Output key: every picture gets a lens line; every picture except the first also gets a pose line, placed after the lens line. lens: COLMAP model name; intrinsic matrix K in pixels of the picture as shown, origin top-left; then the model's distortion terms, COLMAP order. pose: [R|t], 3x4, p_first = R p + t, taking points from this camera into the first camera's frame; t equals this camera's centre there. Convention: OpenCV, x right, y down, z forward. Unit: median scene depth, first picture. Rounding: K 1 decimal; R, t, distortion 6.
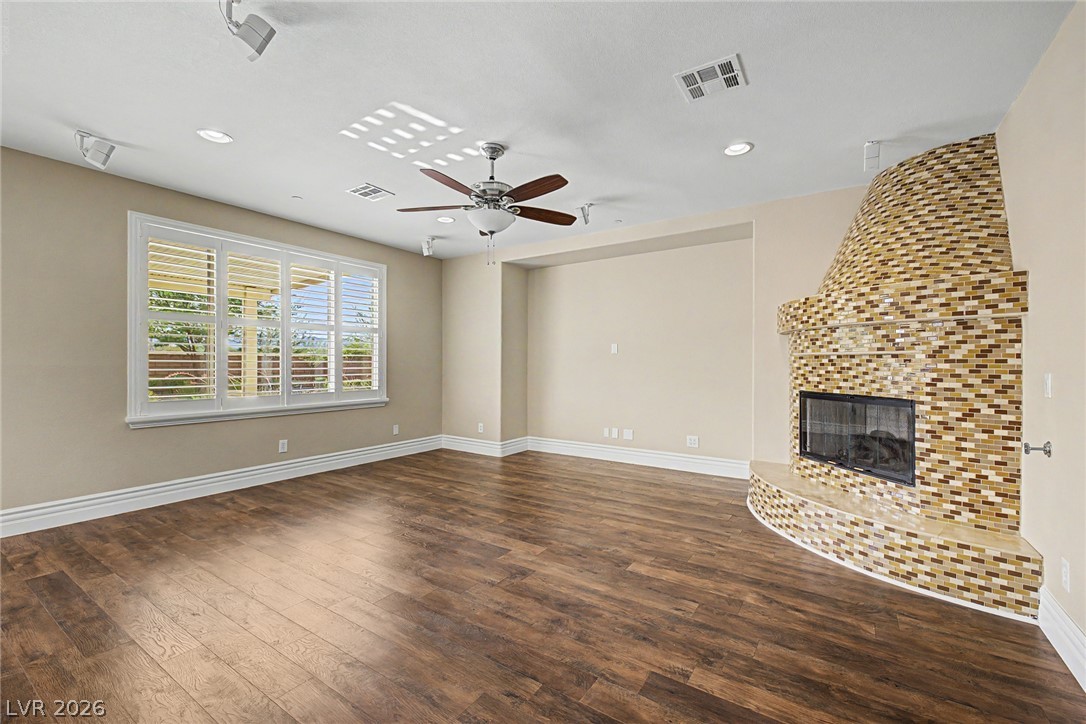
lens RADIAL K [[460.9, 0, 540.9], [0, 460.9, 368.2], [0, 0, 1]] dist [0.006467, -0.000077]
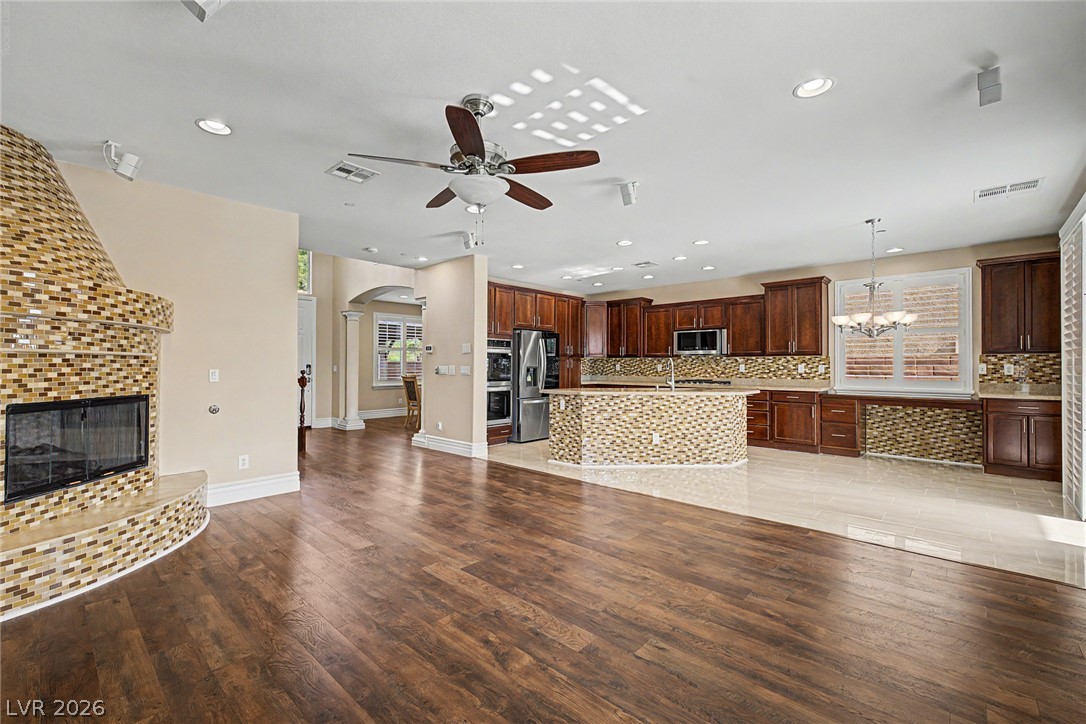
lens RADIAL K [[460.9, 0, 539.3], [0, 460.9, 356.8], [0, 0, 1]] dist [0.006467, -0.000077]
pose [[-0.987852, -0.002028, 0.155386, -0.348921], [-0.002922, 0.999980, -0.005525, -0.022472], [-0.155372, -0.005911, -0.987838, 1.822733]]
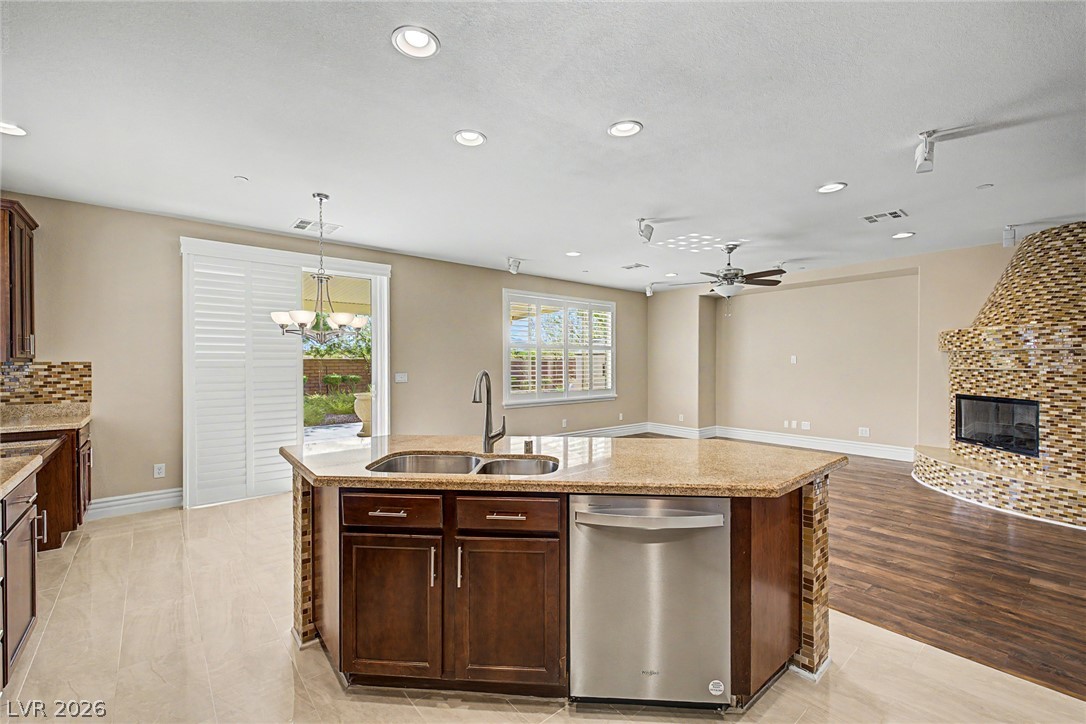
lens RADIAL K [[460.9, 0, 535.2], [0, 460.9, 369.9], [0, 0, 1]] dist [0.006467, -0.000077]
pose [[0.959184, 0.001349, -0.282779, -0.315227], [0.000029, 0.999988, 0.004868, -0.036280], [0.282783, -0.004677, 0.959173, -0.838027]]
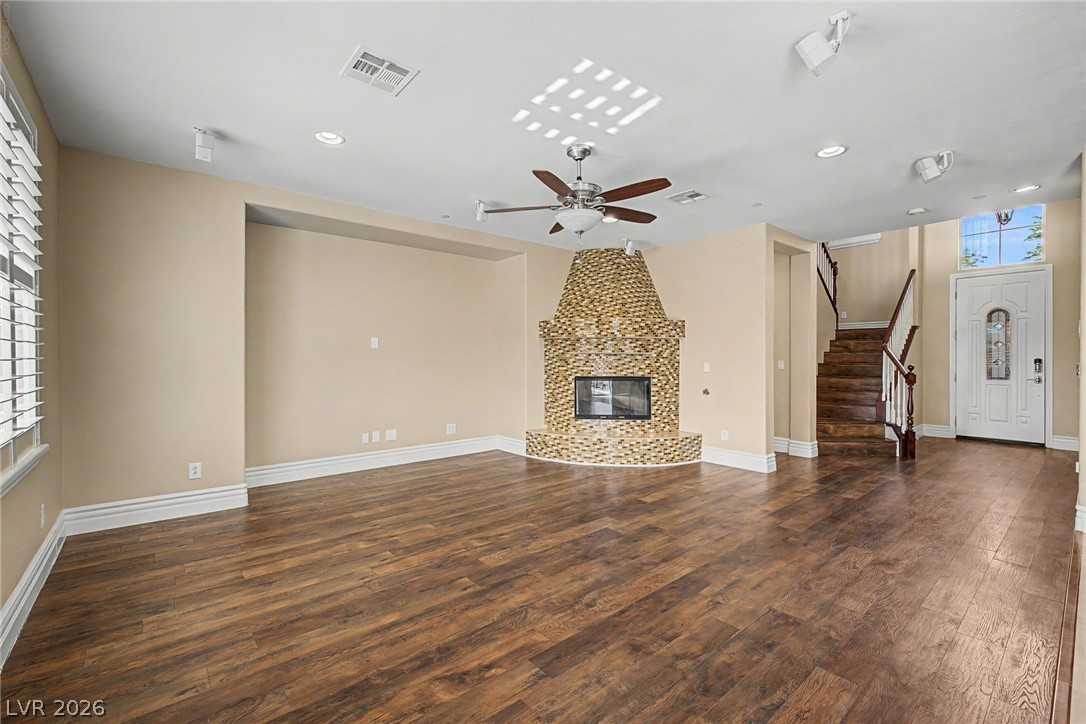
lens RADIAL K [[460.9, 0, 535.1], [0, 460.9, 366.7], [0, 0, 1]] dist [0.006467, -0.000077]
pose [[0.278110, -0.020995, 0.960320, -1.136557], [0.012131, 0.999758, 0.018344, -0.016607], [-0.960473, 0.006548, 0.278297, 0.825842]]
